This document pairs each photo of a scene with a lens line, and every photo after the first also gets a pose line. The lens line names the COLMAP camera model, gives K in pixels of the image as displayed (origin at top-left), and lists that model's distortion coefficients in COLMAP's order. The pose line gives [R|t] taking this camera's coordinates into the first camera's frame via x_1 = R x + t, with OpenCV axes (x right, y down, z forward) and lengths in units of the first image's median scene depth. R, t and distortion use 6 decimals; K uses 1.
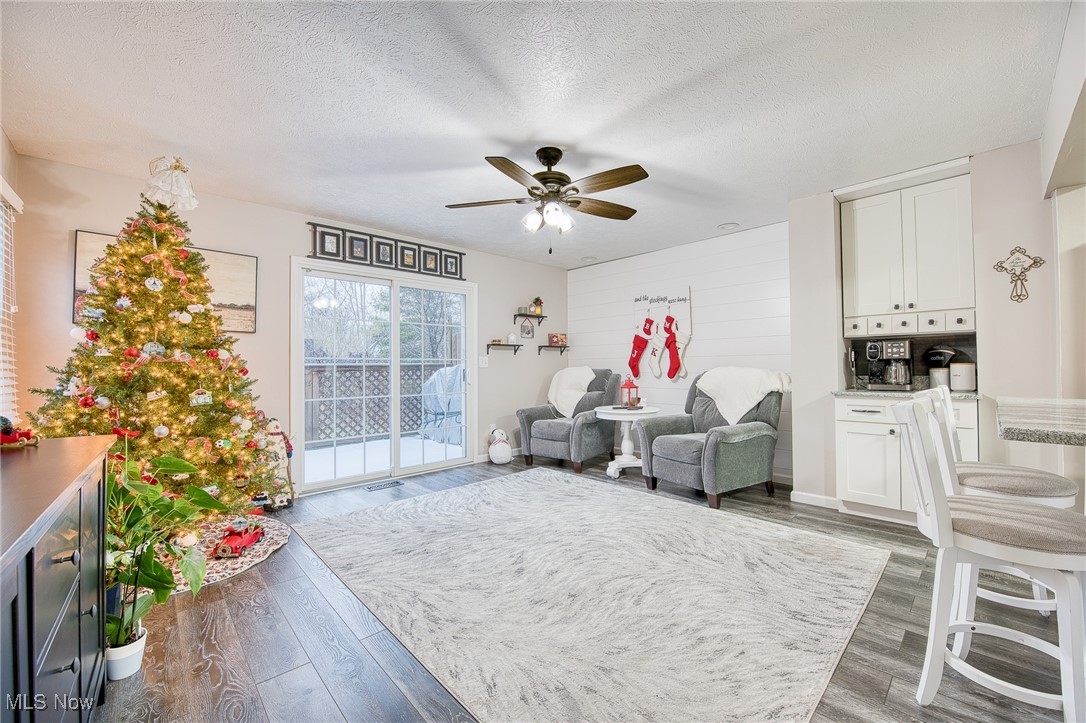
lens RADIAL K [[428.9, 0, 543.0], [0, 428.9, 361.5], [0, 0, 1]] dist [-0.024244, 0.000040]
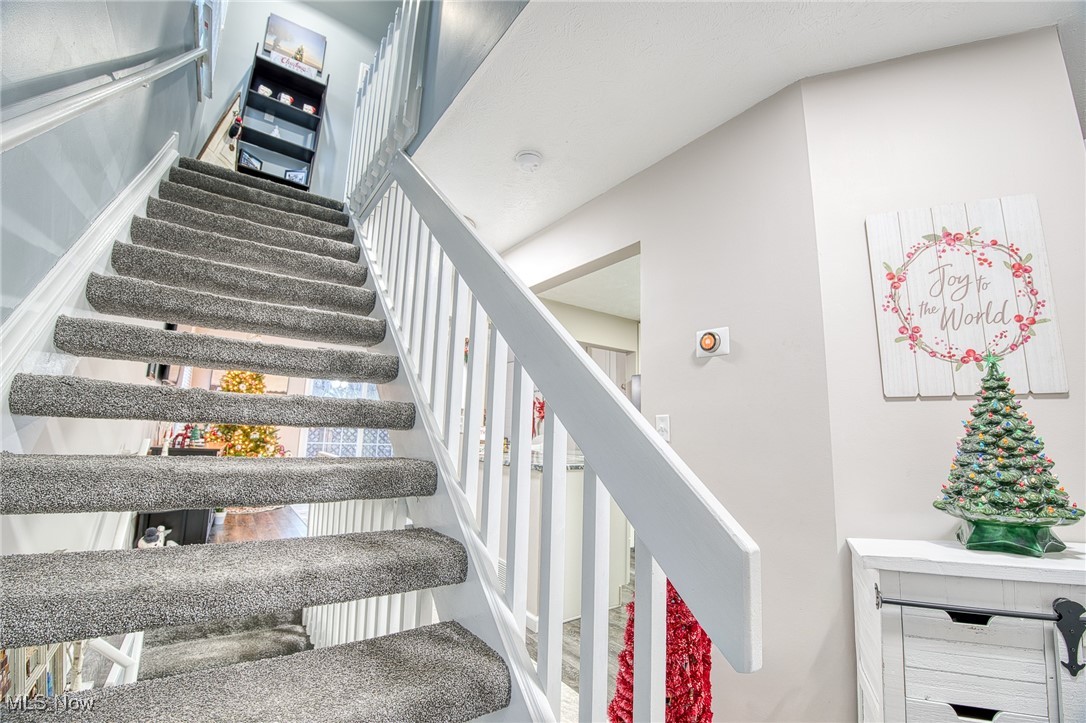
lens RADIAL K [[451.3, 0, 543.0], [0, 451.3, 361.5], [0, 0, 1]] dist [-0.052027, 0.000013]
pose [[0.990672, 0.017653, -0.135118, 1.011178], [-0.037439, 0.988674, -0.145335, -0.022086], [0.131023, 0.149038, 0.980113, -1.149870]]
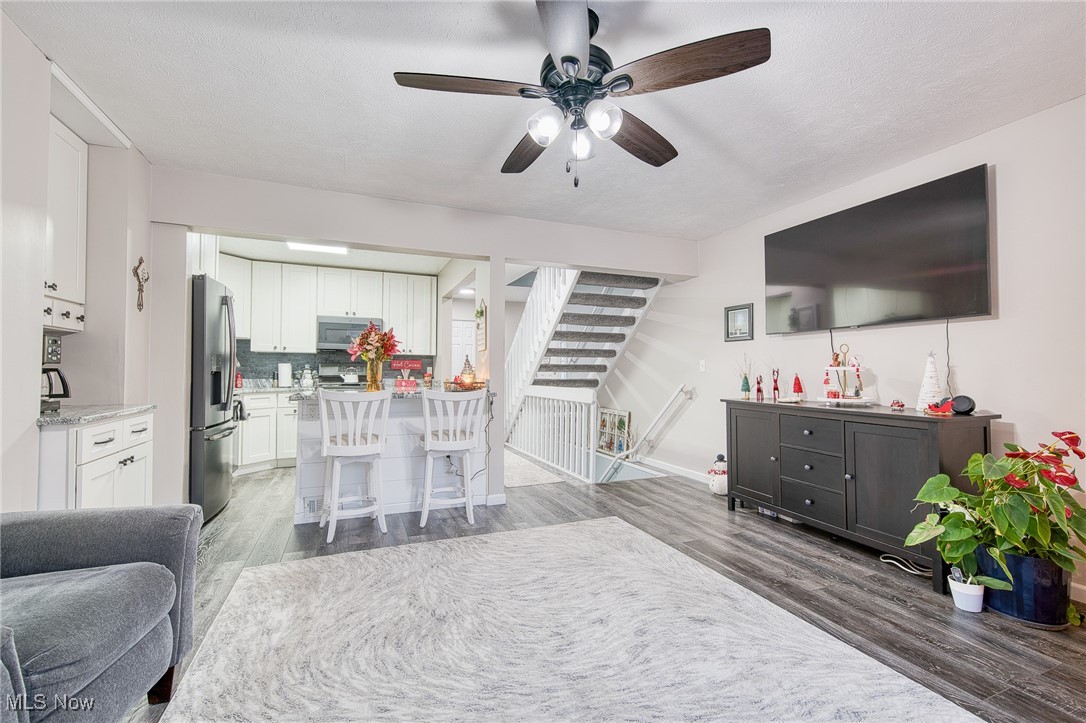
lens RADIAL K [[454.2, 0, 543.0], [0, 454.2, 361.5], [0, 0, 1]] dist [0.000886, 0.000066]
pose [[-0.934114, 0.015235, 0.356650, -0.173264], [0.001353, 0.999233, -0.039140, 0.022272], [-0.356973, -0.036078, -0.933418, 1.664423]]
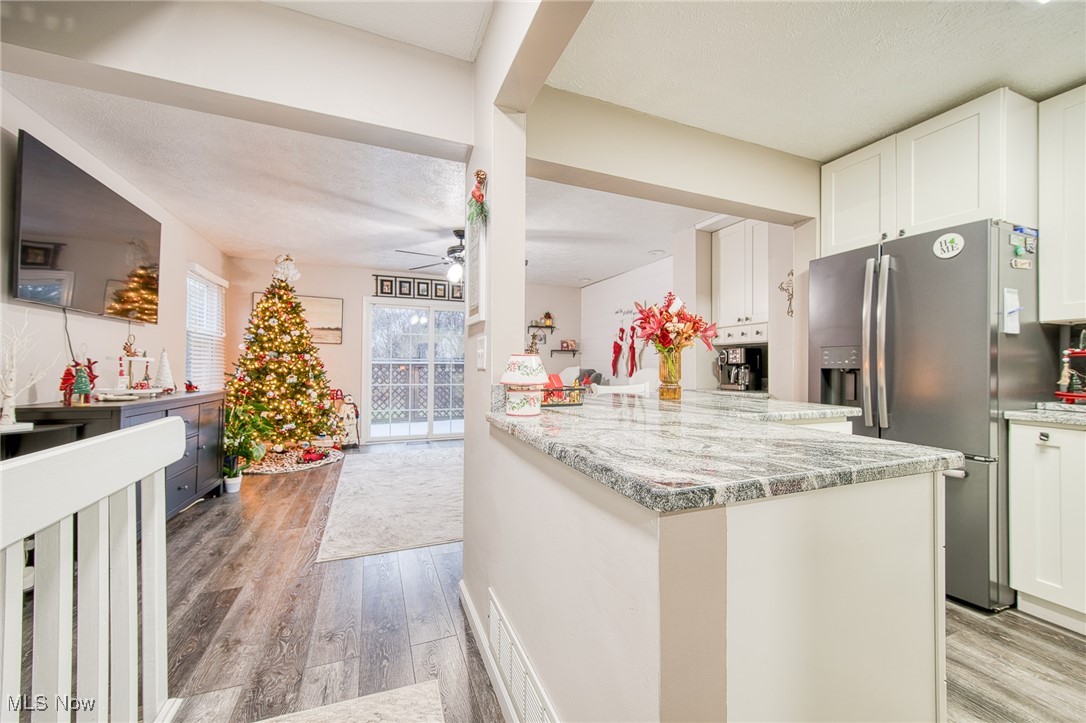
lens RADIAL K [[421.1, 0, 543.0], [0, 421.1, 361.5], [0, 0, 1]] dist [-0.000646, -0.000037]
pose [[0.932810, 0.009723, -0.360237, 0.898180], [-0.009618, 0.999952, 0.002085, -0.010791], [0.360240, 0.001520, 0.932858, -0.369137]]
